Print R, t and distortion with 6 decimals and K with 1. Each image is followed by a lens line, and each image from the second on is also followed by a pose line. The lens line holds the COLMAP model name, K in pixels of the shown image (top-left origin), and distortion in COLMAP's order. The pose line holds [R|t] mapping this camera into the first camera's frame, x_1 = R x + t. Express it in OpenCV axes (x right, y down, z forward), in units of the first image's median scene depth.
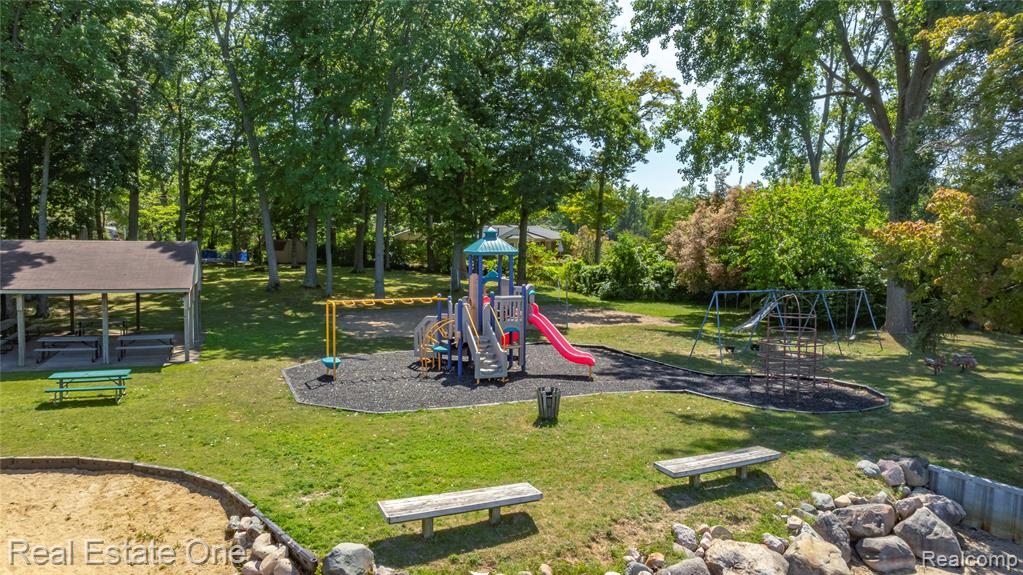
lens RADIAL K [[724.9, 0, 511.7], [0, 724.9, 280.7], [0, 0, 1]] dist [-0.058696, 0.073061]
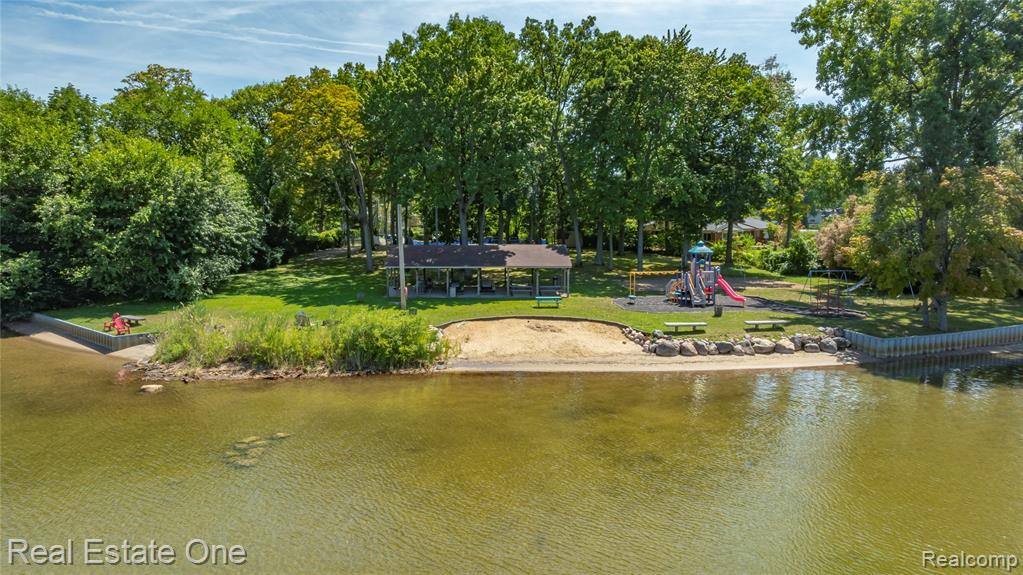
lens RADIAL K [[724.9, 0, 511.7], [0, 724.9, 280.7], [0, 0, 1]] dist [-0.058696, 0.073061]
pose [[0.951821, 0.018374, -0.306104, 0.063640], [-0.007452, 0.999294, 0.036811, -0.017408], [0.306565, -0.032756, 0.951286, -0.836185]]
